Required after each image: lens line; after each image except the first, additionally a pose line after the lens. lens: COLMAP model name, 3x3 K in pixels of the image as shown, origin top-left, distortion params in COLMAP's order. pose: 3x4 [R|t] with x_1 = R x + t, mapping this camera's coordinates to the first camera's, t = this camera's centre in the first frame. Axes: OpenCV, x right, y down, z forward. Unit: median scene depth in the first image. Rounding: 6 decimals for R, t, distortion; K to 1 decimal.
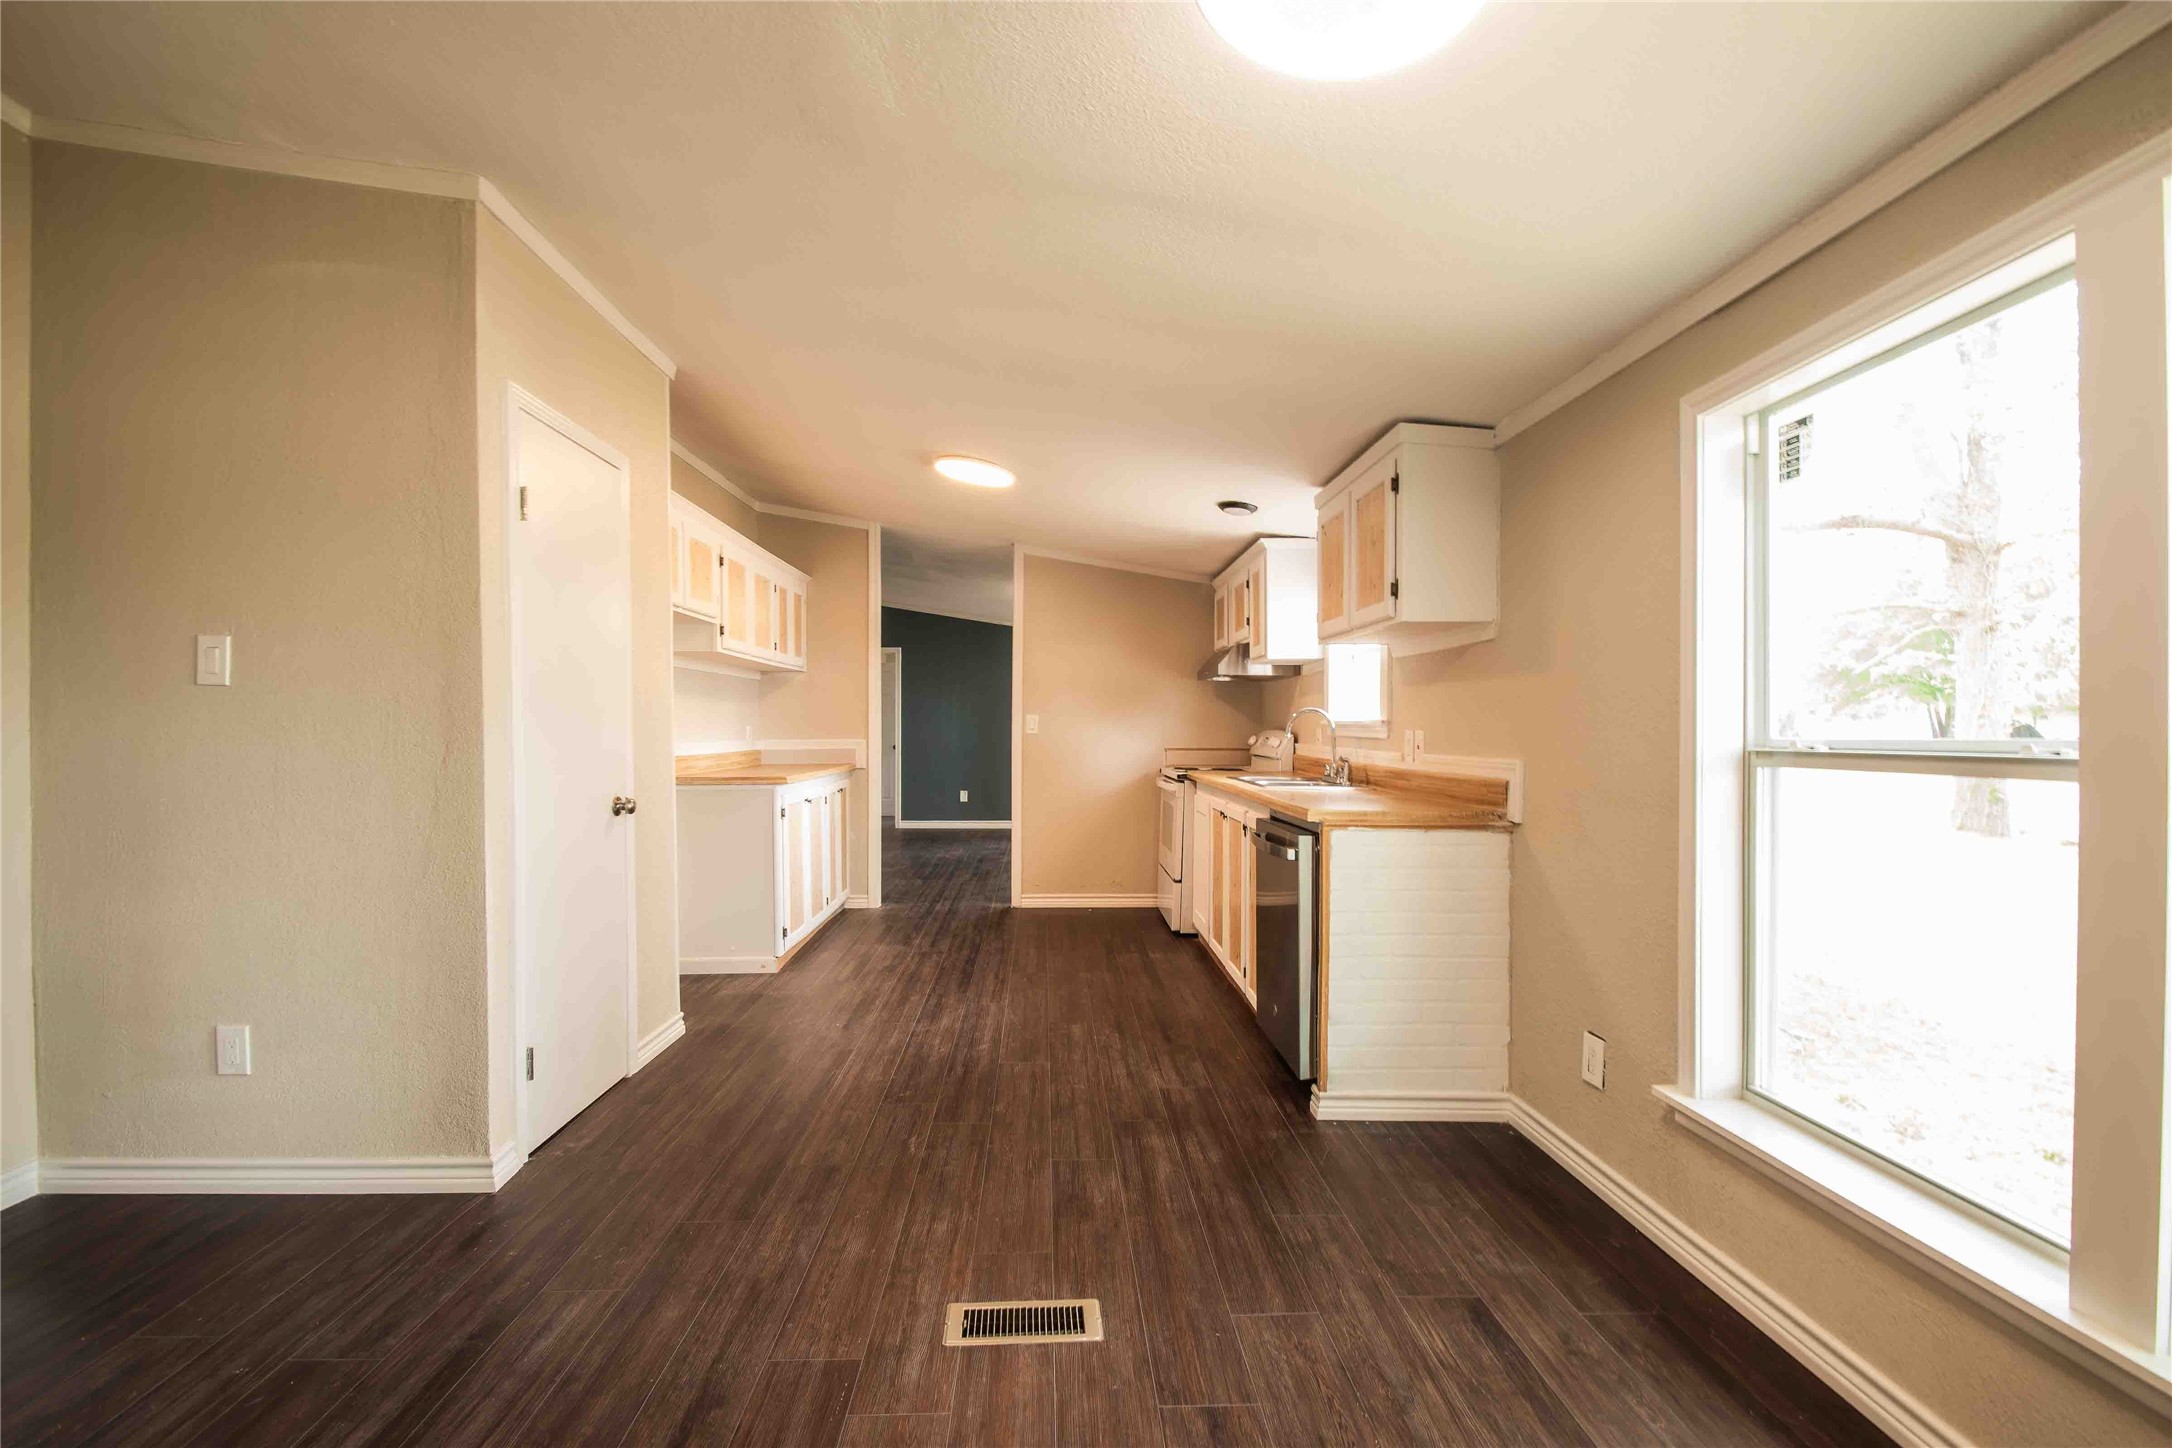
lens RADIAL K [[1014.8, 0, 1080.9], [0, 1014.8, 745.0], [0, 0, 1]] dist [0.010699, -0.018289]
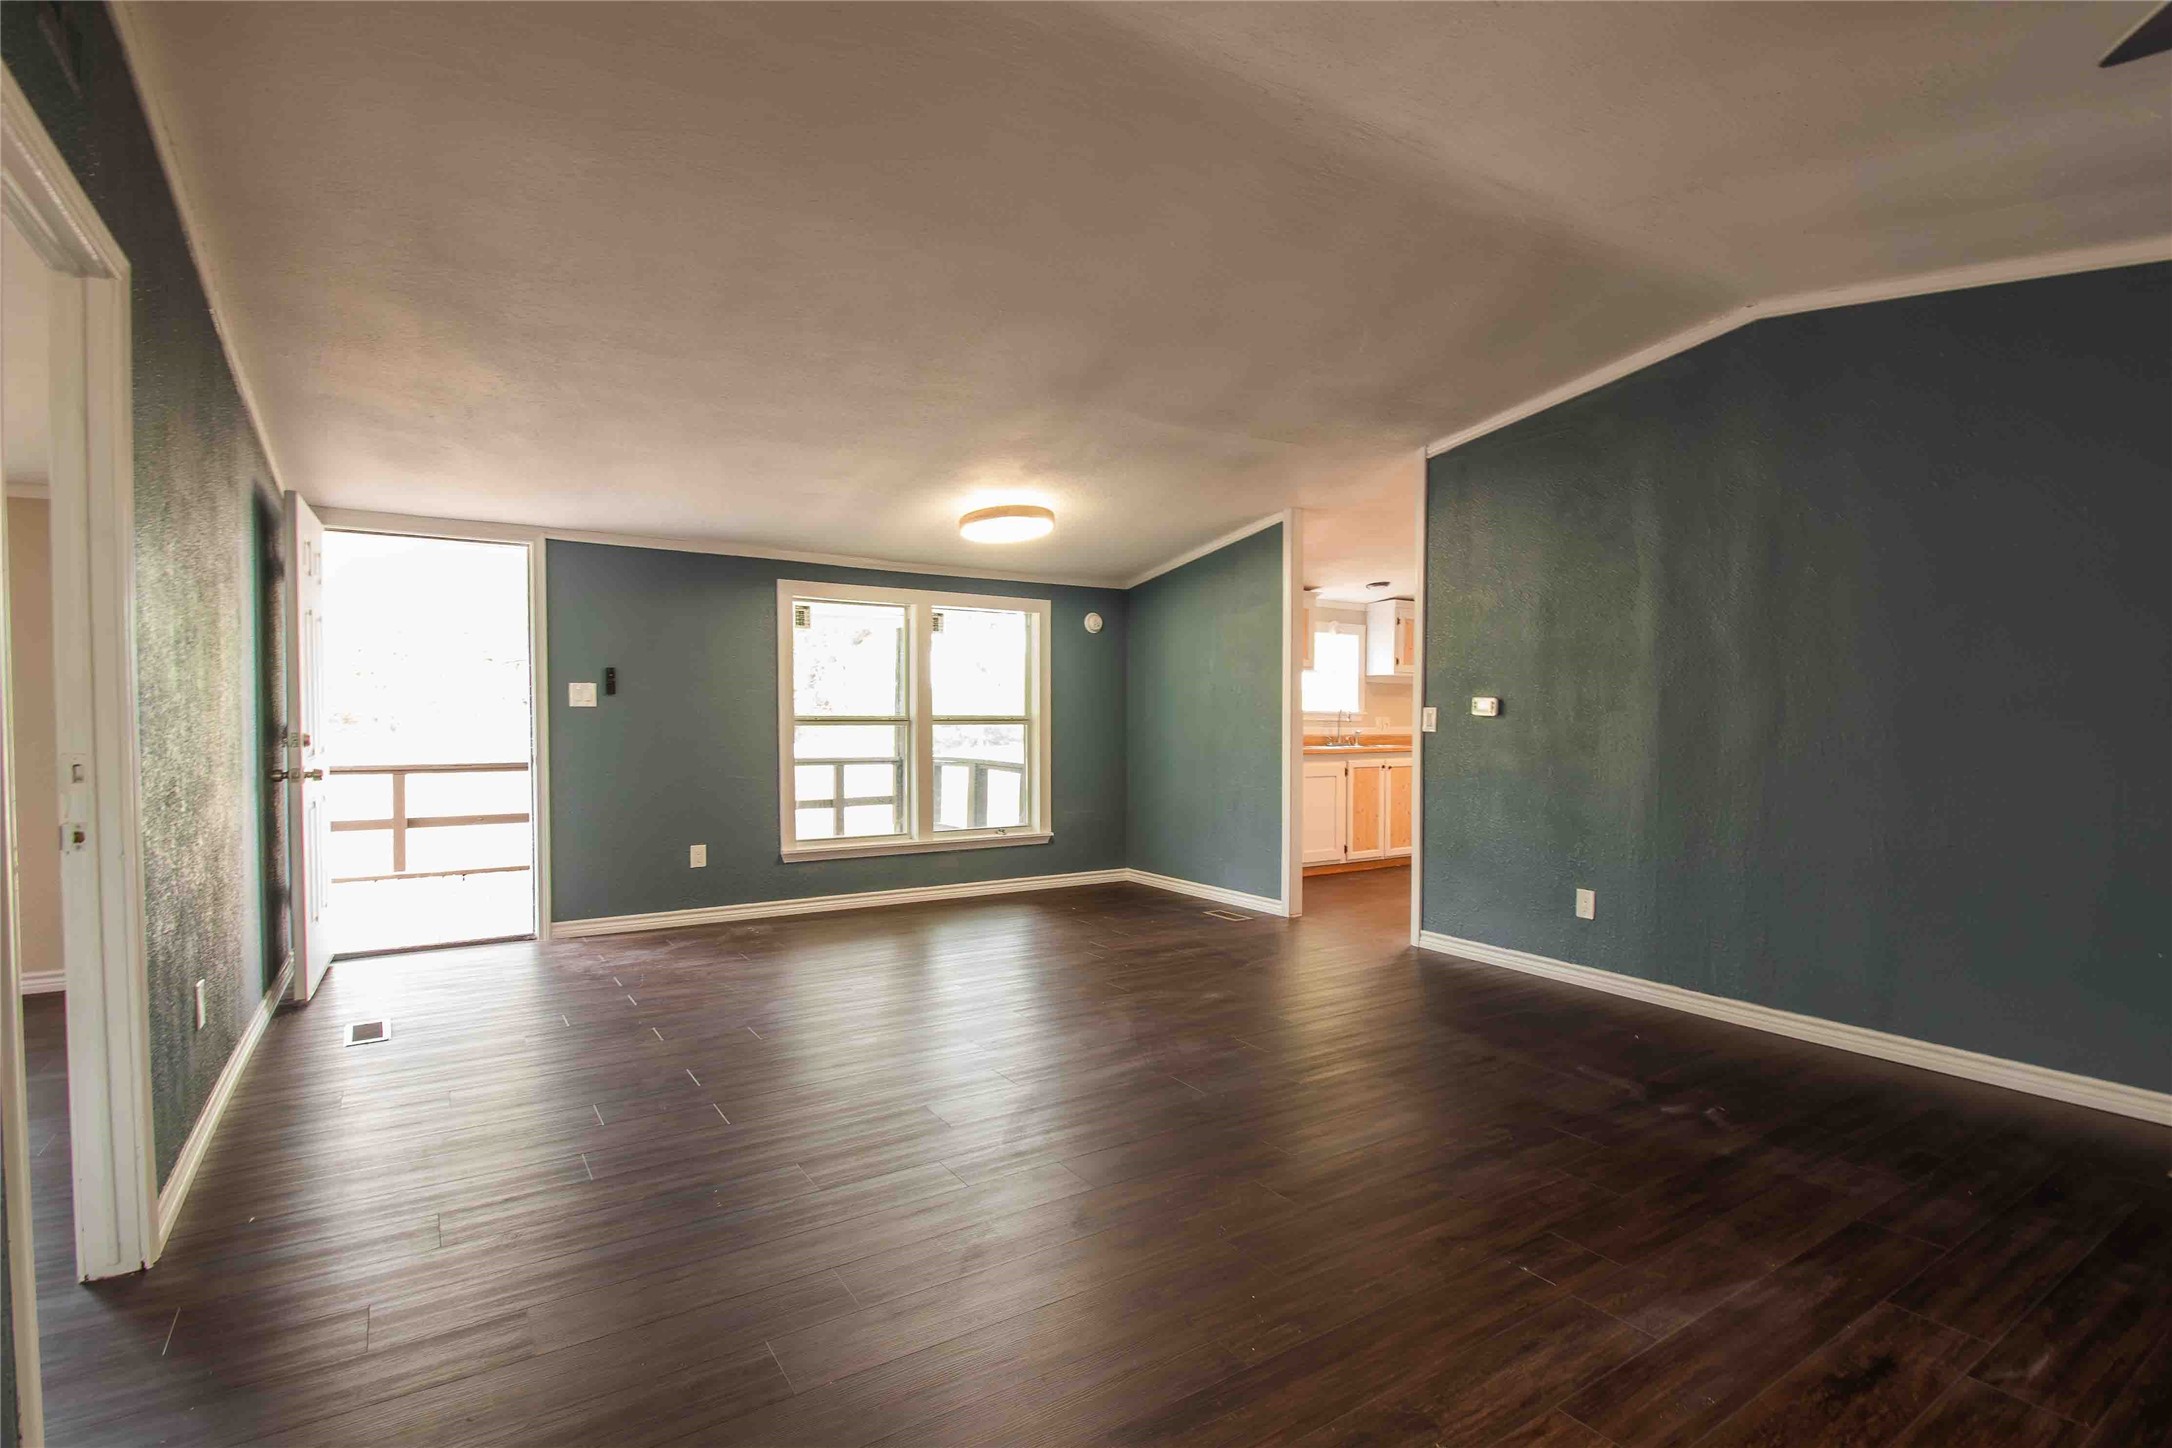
lens RADIAL K [[1014.8, 0, 1080.9], [0, 1014.8, 745.0], [0, 0, 1]] dist [0.010699, -0.018289]
pose [[-0.523635, -0.021857, 0.851662, -1.786489], [0.009303, 0.999465, 0.031370, -0.042859], [-0.851892, 0.024350, -0.523152, 4.000293]]
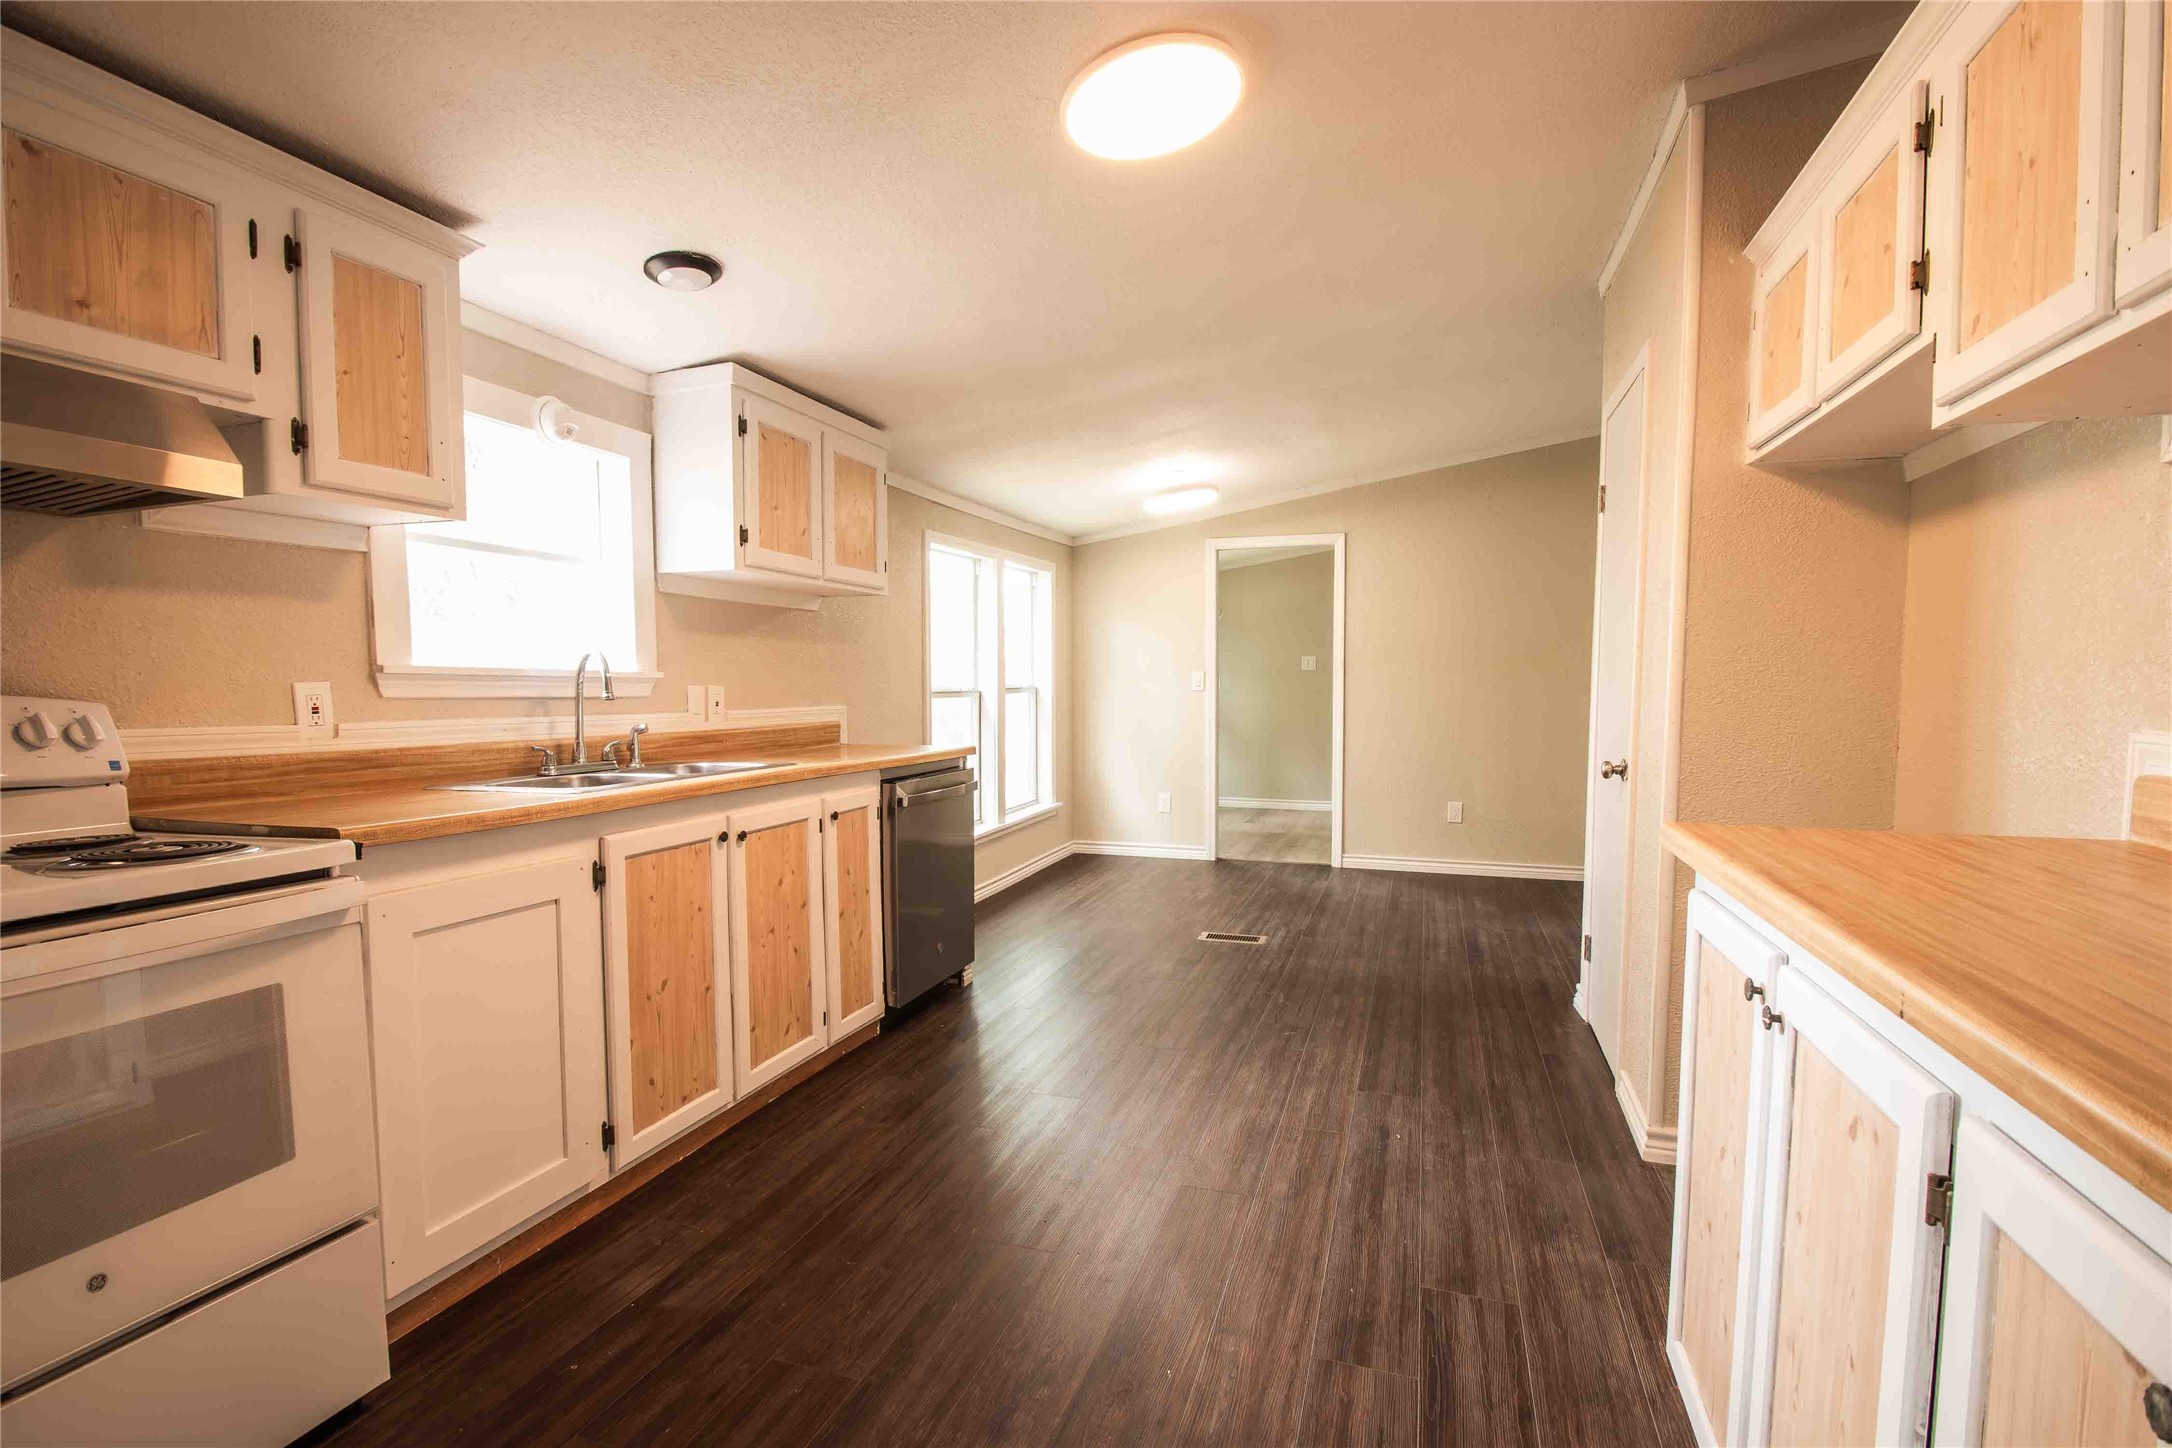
lens RADIAL K [[1014.8, 0, 1080.9], [0, 1014.8, 745.0], [0, 0, 1]] dist [0.010699, -0.018289]
pose [[-0.937528, -0.016162, 0.347533, -0.408353], [0.009855, 0.997286, 0.072963, -0.034575], [-0.347769, 0.071830, -0.934825, 2.509601]]
